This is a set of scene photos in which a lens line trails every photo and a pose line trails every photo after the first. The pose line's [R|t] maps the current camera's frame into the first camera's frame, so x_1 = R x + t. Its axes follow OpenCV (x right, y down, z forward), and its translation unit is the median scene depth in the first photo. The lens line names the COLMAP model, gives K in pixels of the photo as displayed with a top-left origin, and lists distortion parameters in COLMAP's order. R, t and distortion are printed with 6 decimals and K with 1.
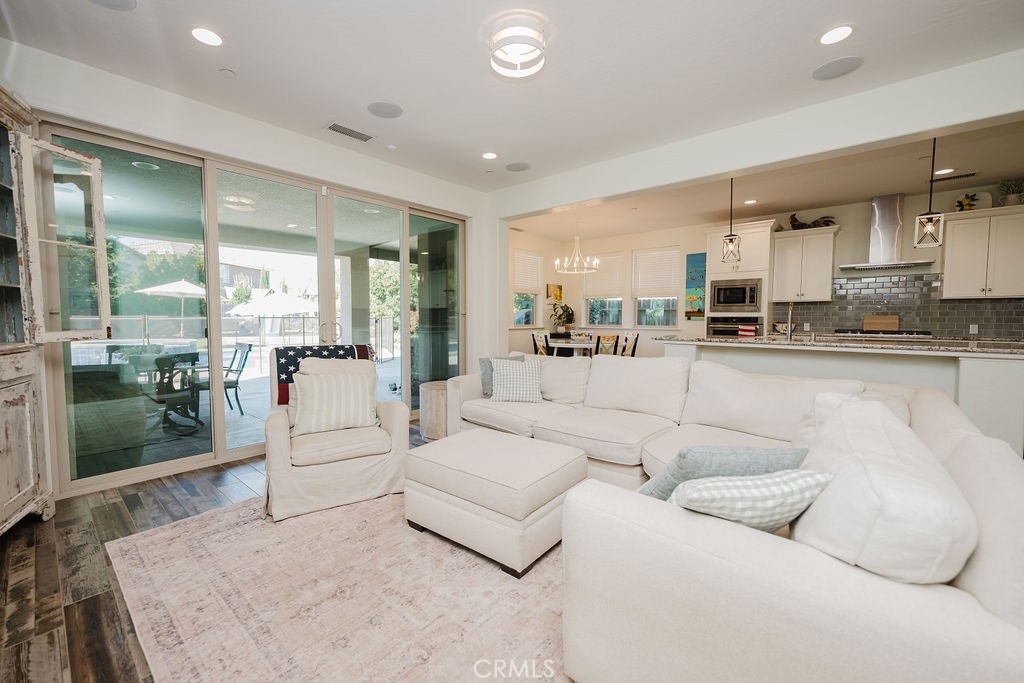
lens RADIAL K [[418.3, 0, 508.3], [0, 418.3, 338.5], [0, 0, 1]] dist [-0.000239, -0.000111]
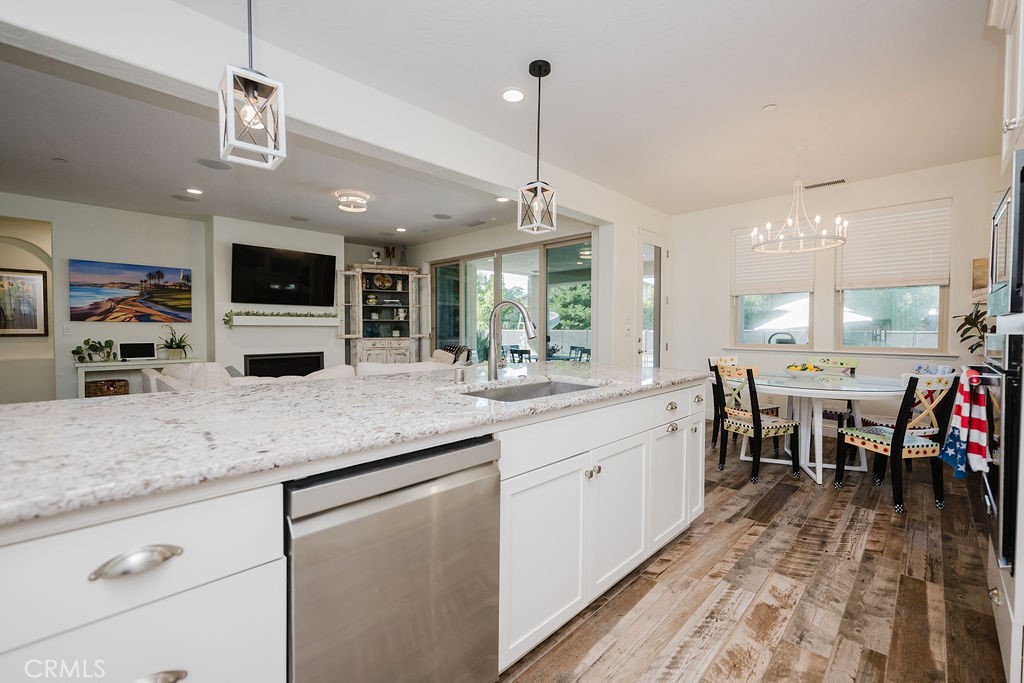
lens RADIAL K [[431.7, 0, 512.0], [0, 431.7, 341.5], [0, 0, 1]] dist [0.000660, -0.000089]
pose [[-0.058345, 0.028046, -0.997902, 0.801731], [-0.056560, 0.997907, 0.031353, -0.039840], [0.996693, 0.058271, -0.056637, 0.734079]]
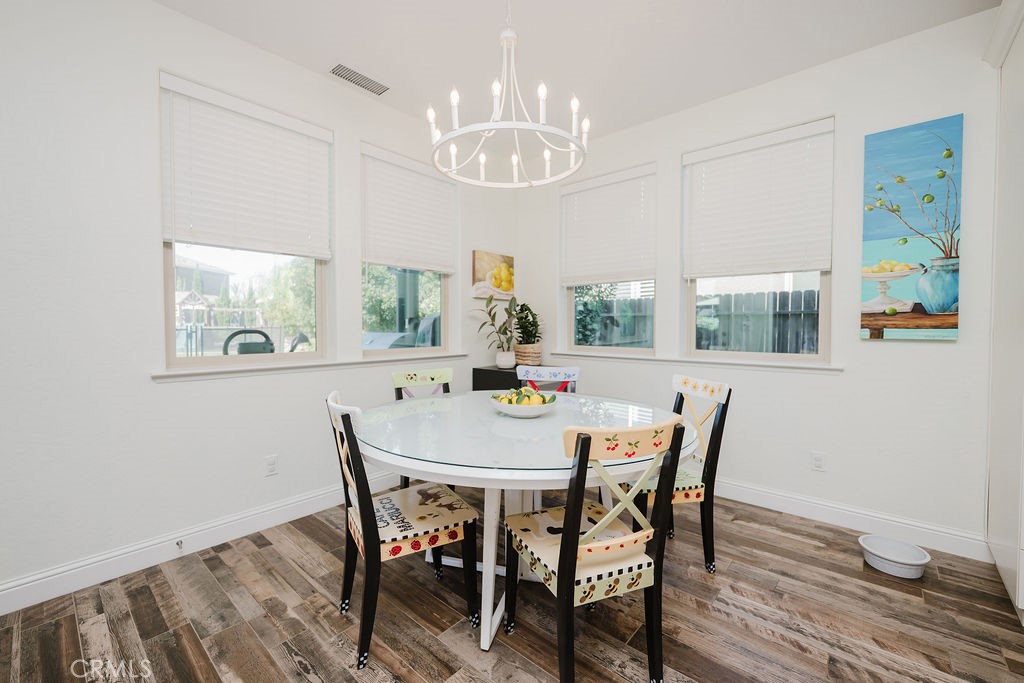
lens RADIAL K [[425.4, 0, 510.8], [0, 425.4, 336.2], [0, 0, 1]] dist [0.000185, 0.000085]
pose [[0.999987, -0.000210, -0.005176, 0.181323], [0.000059, 0.999579, -0.029021, -0.043048], [0.005180, 0.029020, 0.999565, 0.786791]]
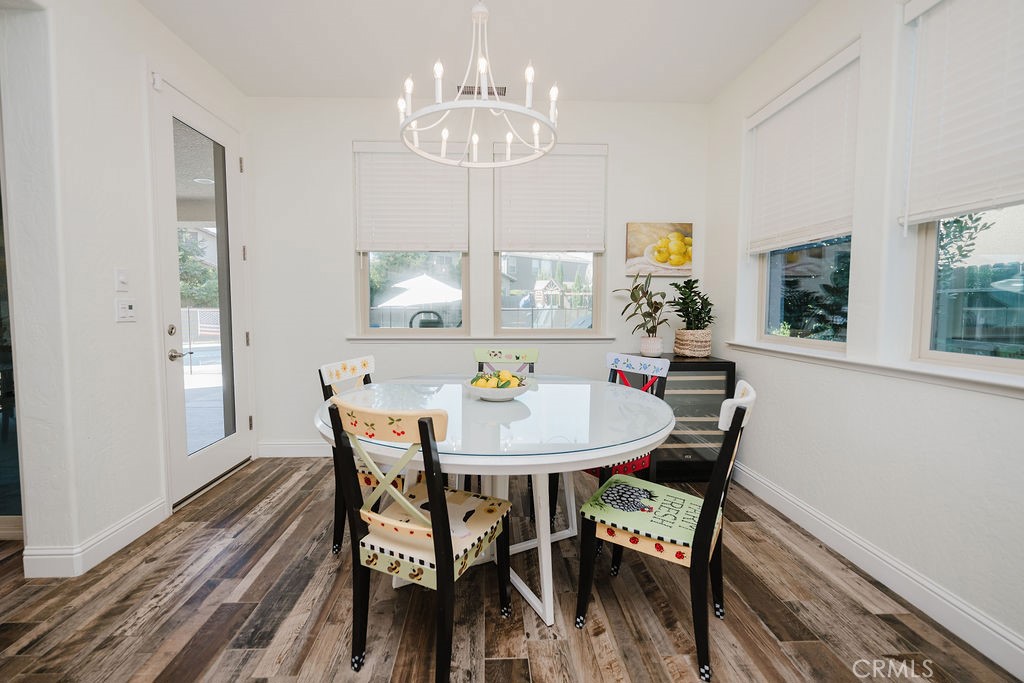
lens RADIAL K [[429.8, 0, 501.0], [0, 429.8, 334.0], [0, 0, 1]] dist [0.000683, -0.000063]
pose [[0.680399, 0.045457, -0.731431, 0.415646], [-0.040288, 0.998885, 0.024601, -0.047990], [0.731734, 0.012729, 0.681472, 0.892197]]
